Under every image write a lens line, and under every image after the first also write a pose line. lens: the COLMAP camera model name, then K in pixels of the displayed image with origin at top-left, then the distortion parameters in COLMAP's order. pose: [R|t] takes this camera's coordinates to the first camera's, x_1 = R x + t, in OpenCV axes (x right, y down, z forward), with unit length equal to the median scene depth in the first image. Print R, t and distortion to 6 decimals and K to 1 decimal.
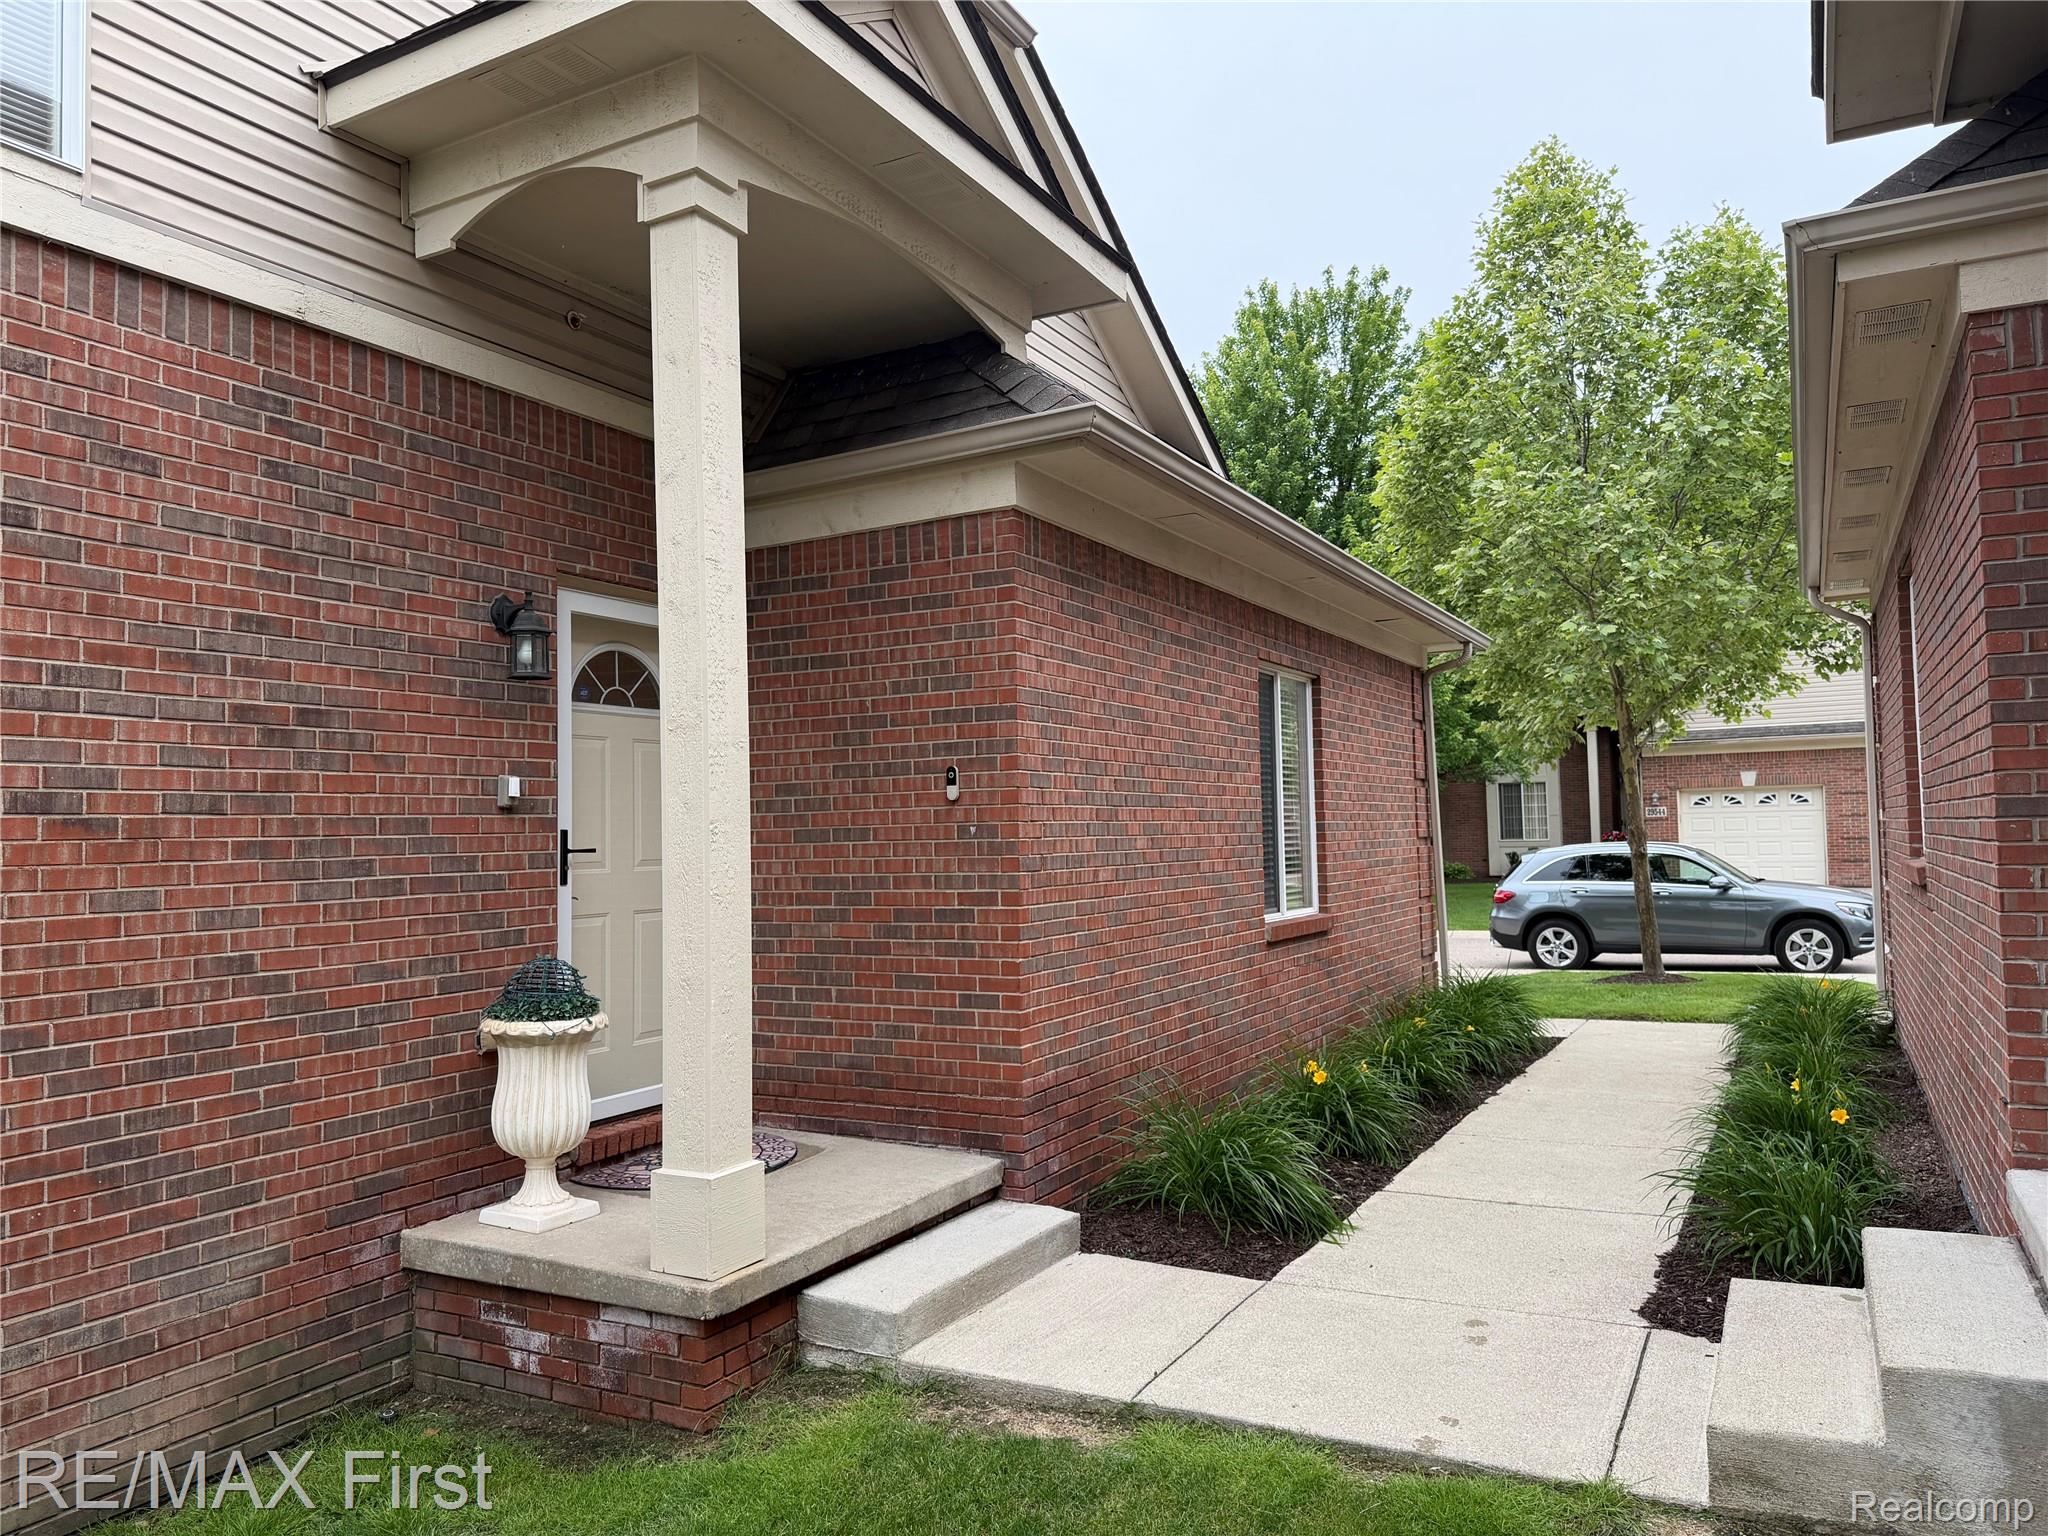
lens RADIAL K [[1420.4, 0, 1016.3], [0, 1420.4, 763.2], [0, 0, 1]] dist [0.036695, -0.040948]
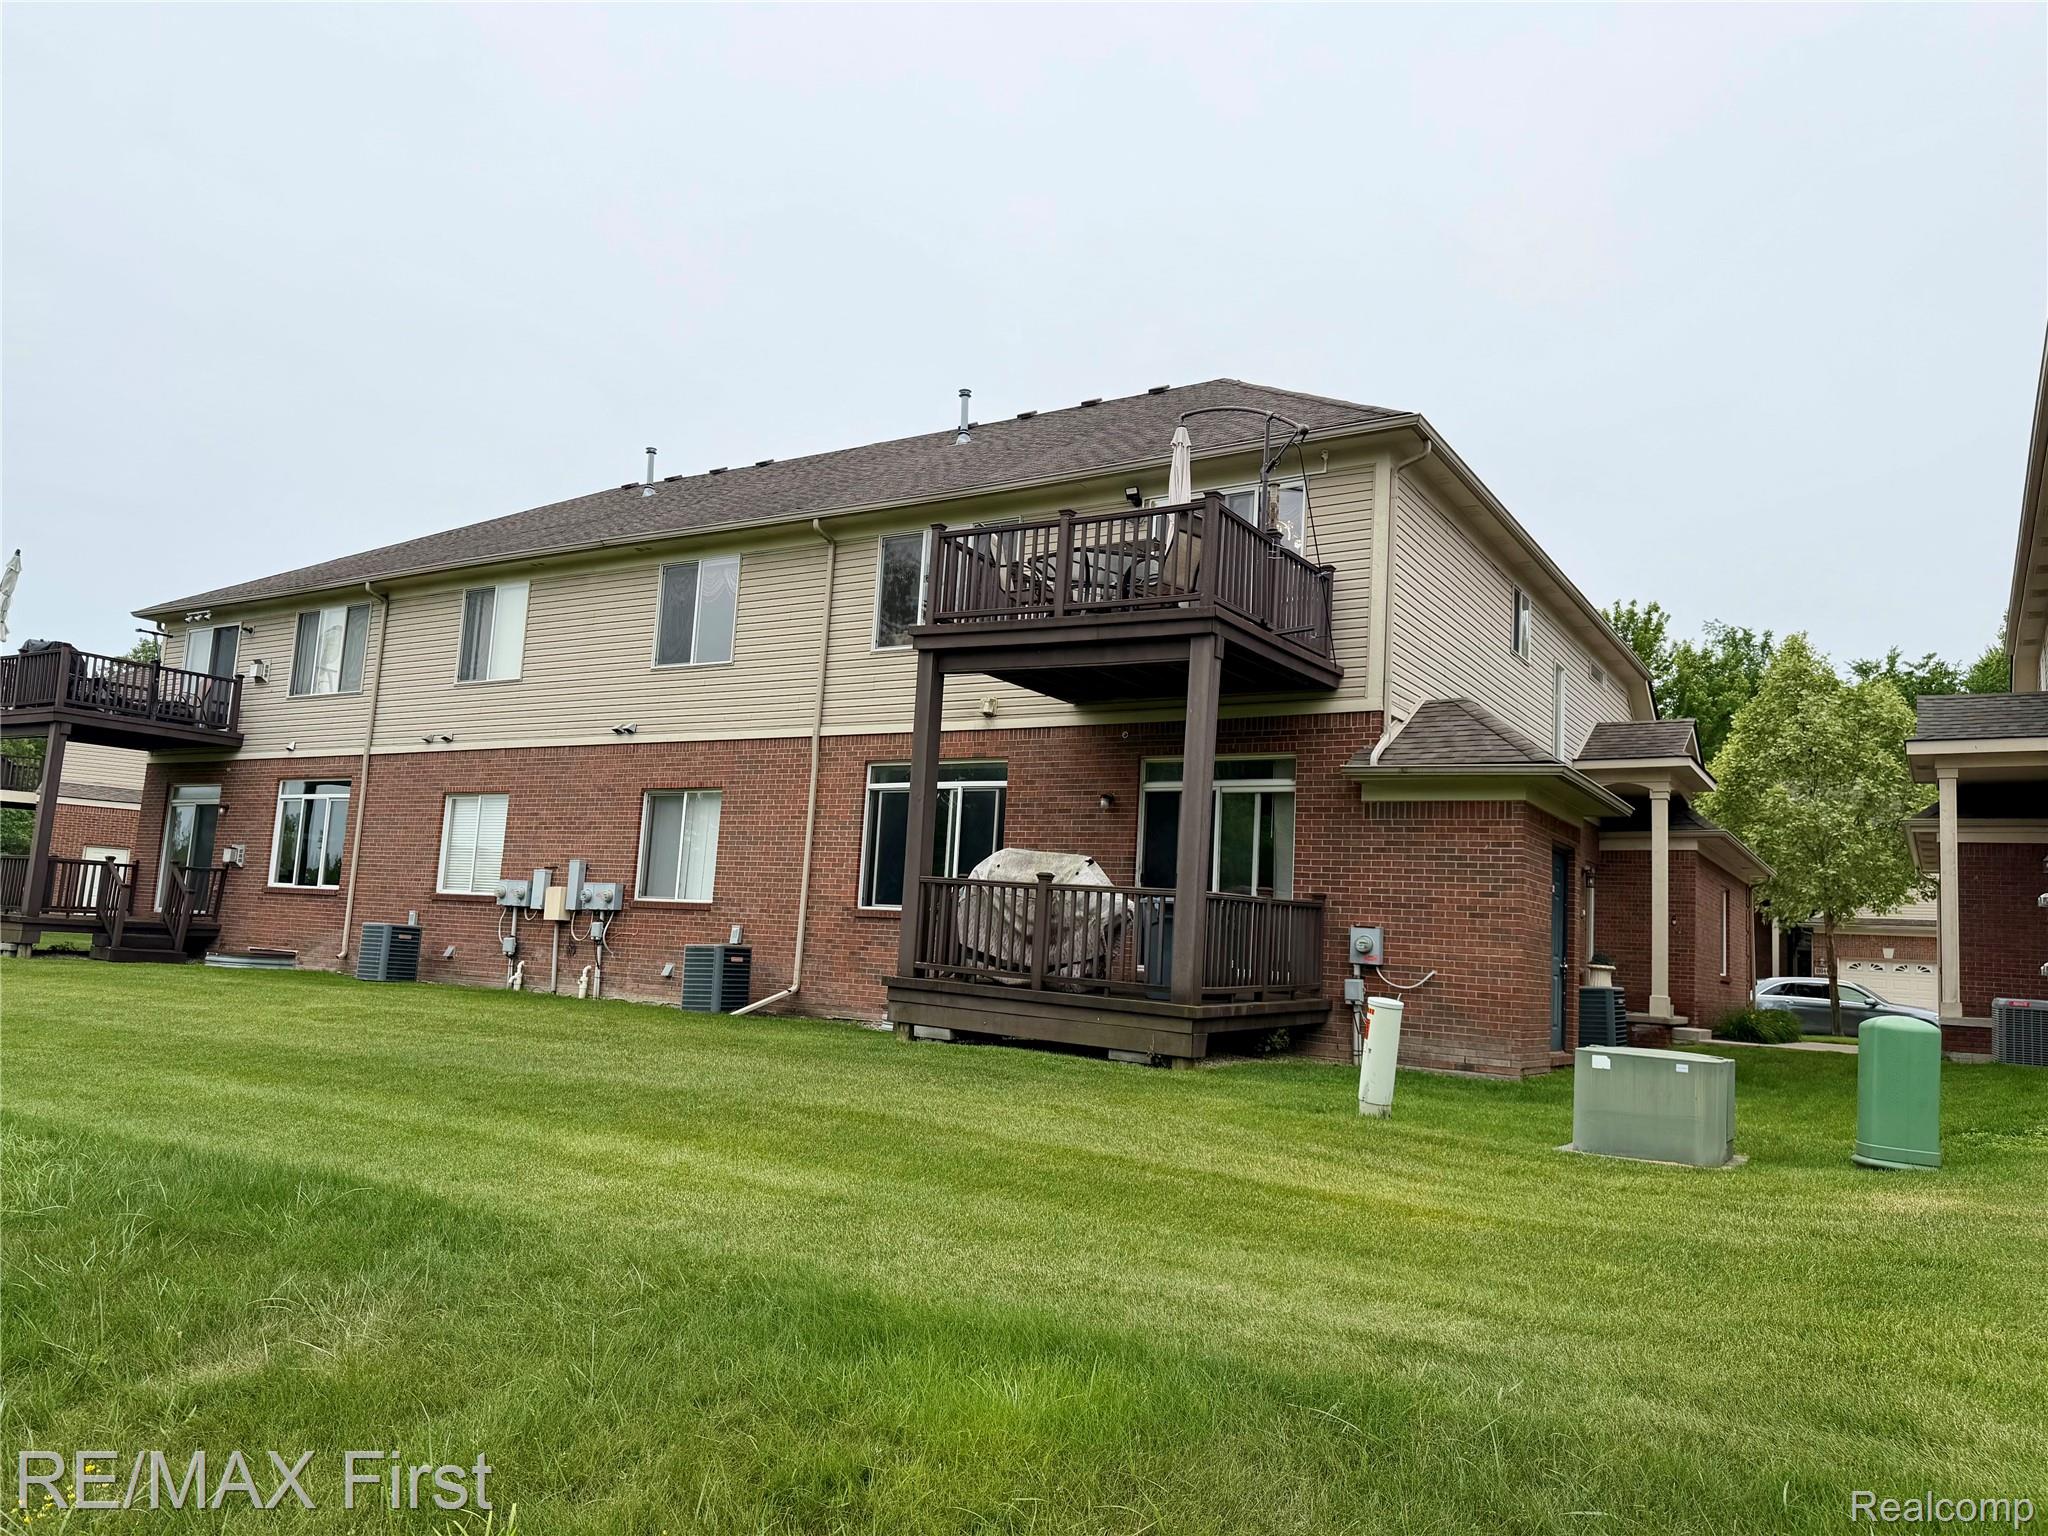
lens RADIAL K [[1420.4, 0, 1031.9], [0, 1420.4, 774.5], [0, 0, 1]] dist [0.036695, -0.040948]
pose [[0.994910, 0.072627, -0.069847, -0.485429], [-0.077994, 0.993941, -0.077446, 0.019007], [0.063799, 0.082500, 0.994547, -0.945911]]
